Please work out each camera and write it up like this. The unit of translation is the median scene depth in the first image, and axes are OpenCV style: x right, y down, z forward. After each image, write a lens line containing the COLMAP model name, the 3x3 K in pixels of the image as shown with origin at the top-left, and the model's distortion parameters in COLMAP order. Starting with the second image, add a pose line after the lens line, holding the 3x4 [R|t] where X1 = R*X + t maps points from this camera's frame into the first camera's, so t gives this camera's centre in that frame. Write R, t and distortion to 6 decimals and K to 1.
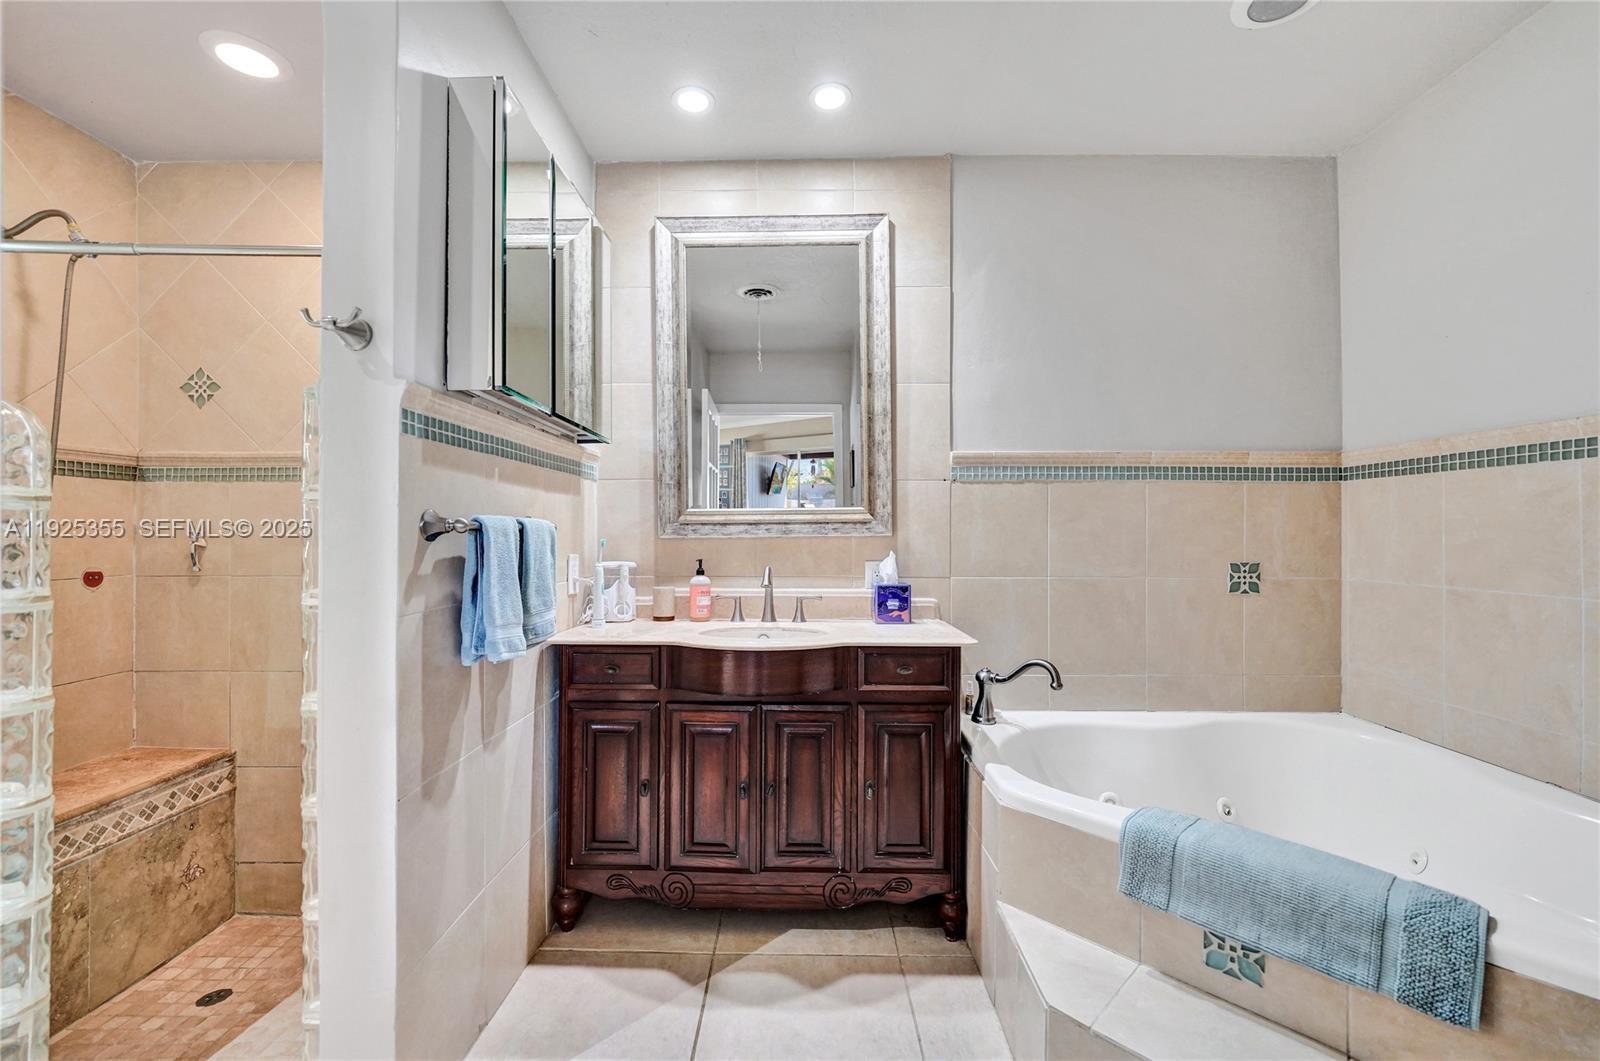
lens RADIAL K [[666.8, 0, 789.4], [0, 666.8, 531.9], [0, 0, 1]] dist [-0.022393, 0.002462]
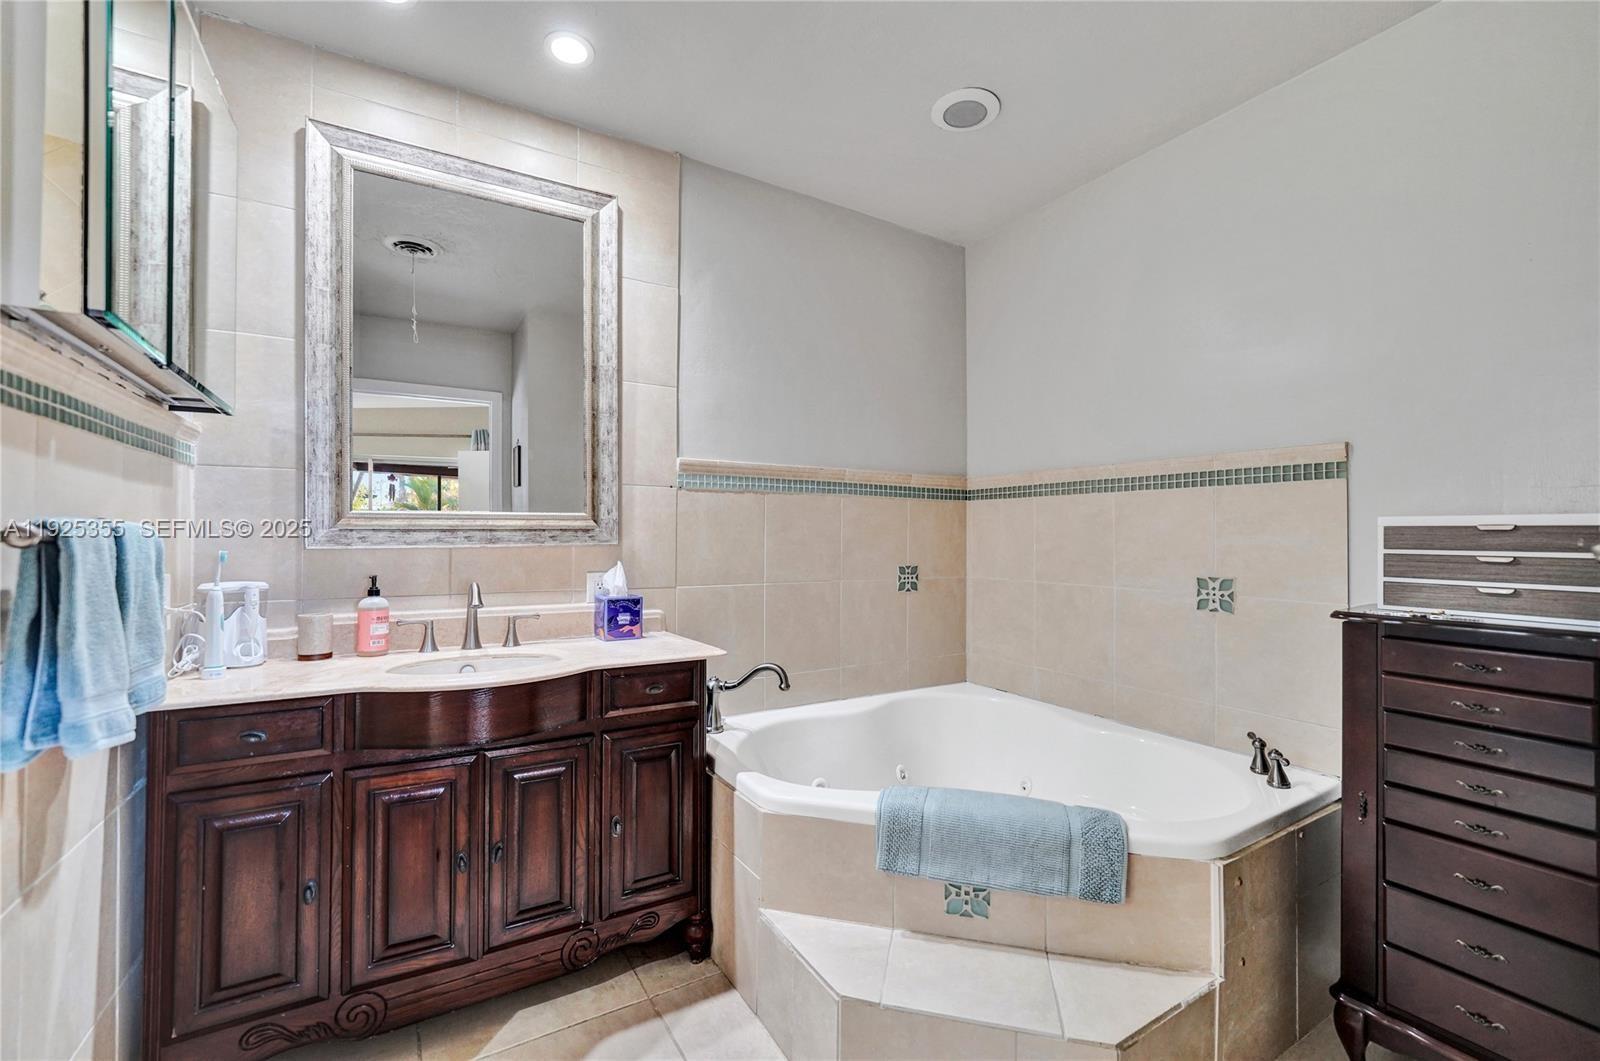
lens RADIAL K [[666.8, 0, 803.4], [0, 666.8, 530.5], [0, 0, 1]] dist [-0.022393, 0.002462]
pose [[0.839407, 0.008079, 0.543444, -0.140705], [-0.004616, 0.999959, -0.007735, -0.008195], [-0.543484, 0.003984, 0.839410, 0.088791]]
